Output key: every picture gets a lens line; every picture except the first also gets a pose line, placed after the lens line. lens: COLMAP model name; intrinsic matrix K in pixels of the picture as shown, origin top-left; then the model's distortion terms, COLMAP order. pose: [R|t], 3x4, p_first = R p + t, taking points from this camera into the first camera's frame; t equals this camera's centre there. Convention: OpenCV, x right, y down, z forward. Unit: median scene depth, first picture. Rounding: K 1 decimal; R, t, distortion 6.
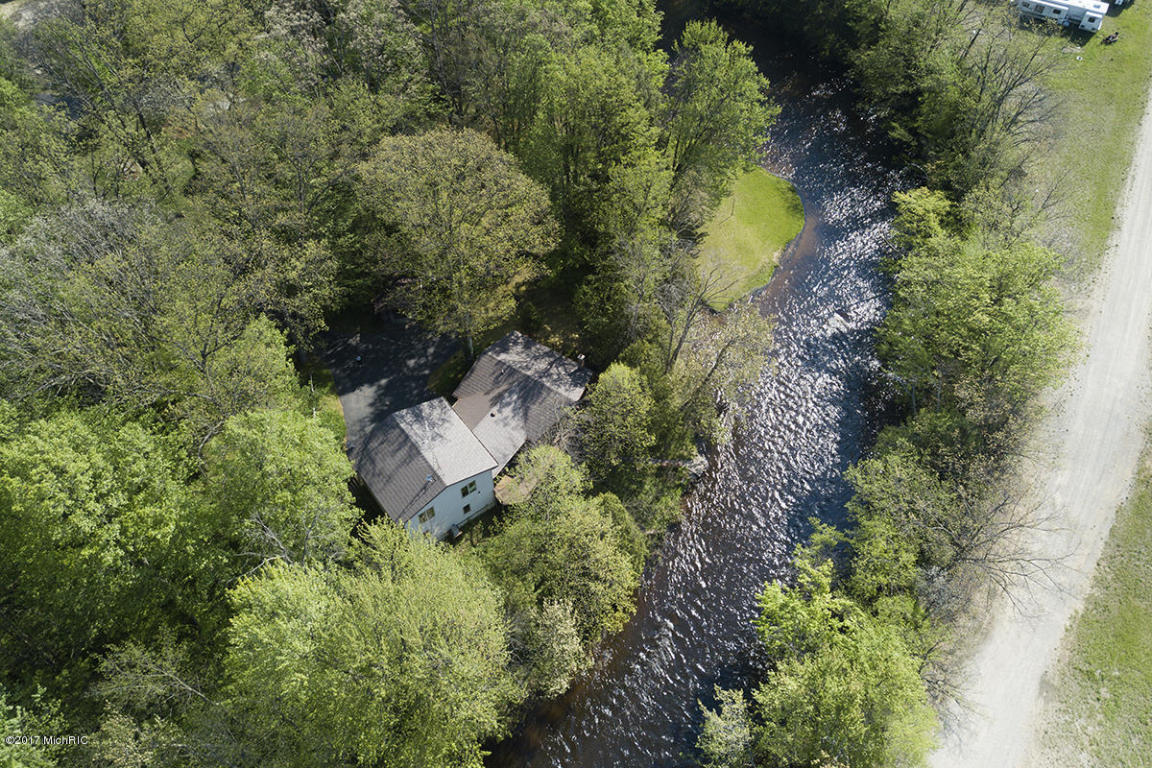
lens RADIAL K [[854.3, 0, 576.0], [0, 854.3, 384.0], [0, 0, 1]] dist [-0.002585, -0.001754]
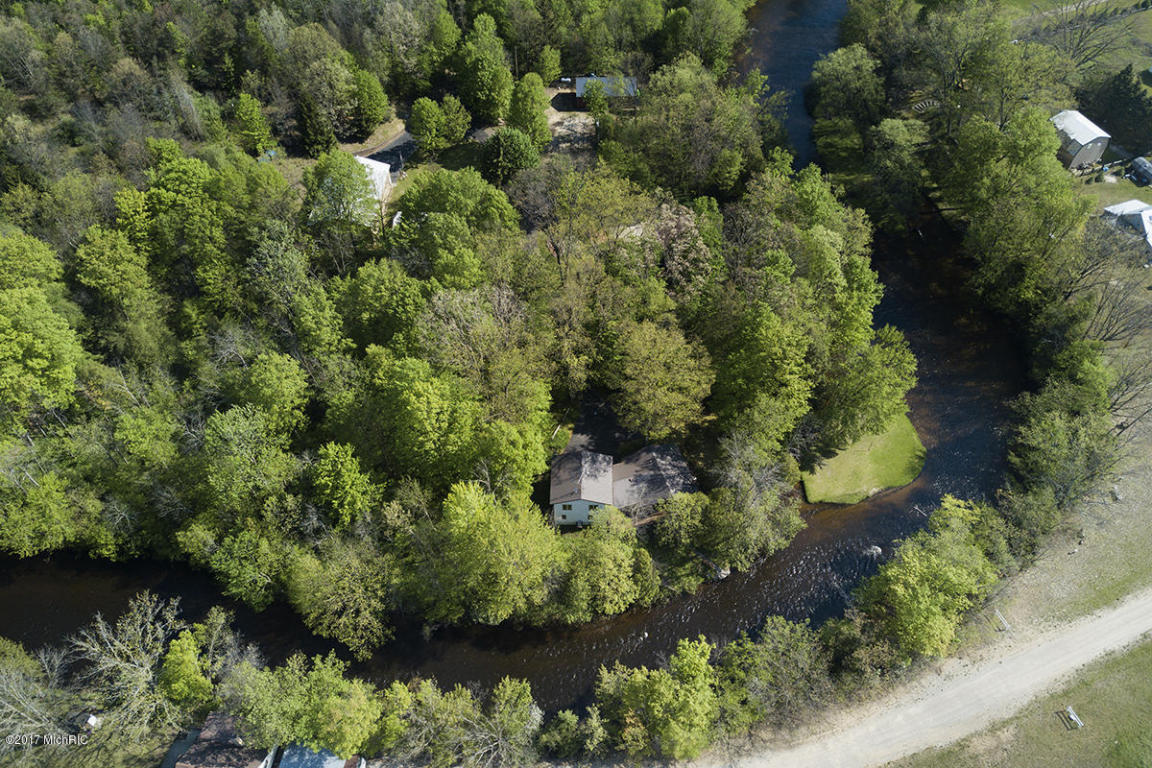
lens RADIAL K [[857.2, 0, 567.9], [0, 857.2, 421.1], [0, 0, 1]] dist [0.001848, 0.000572]
pose [[0.779347, 0.486324, -0.395103, 0.457608], [-0.484472, 0.867575, 0.112252, -0.216491], [0.397372, 0.103933, 0.911753, -0.703516]]
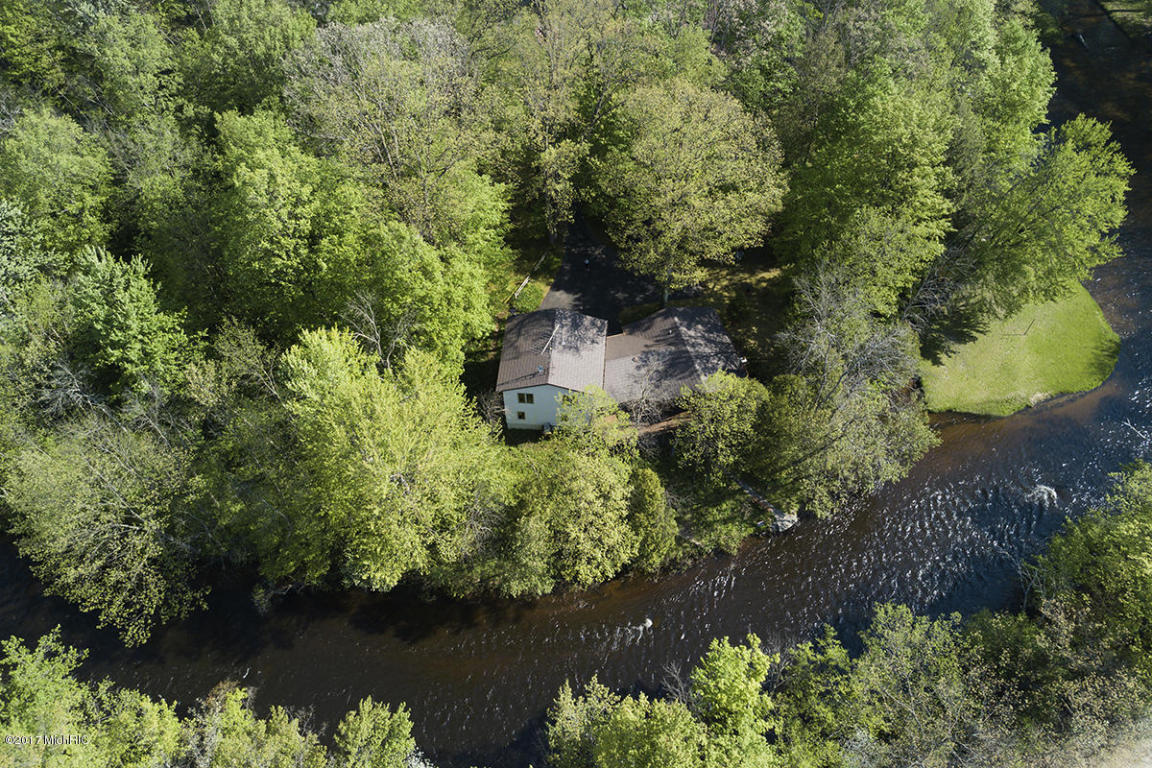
lens RADIAL K [[854.3, 0, 576.0], [0, 854.3, 384.0], [0, 0, 1]] dist [-0.002585, -0.001754]
pose [[0.750220, 0.525386, -0.401422, 0.296803], [-0.519719, 0.843891, 0.133188, -0.044353], [0.408732, 0.108706, 0.906157, 0.019568]]
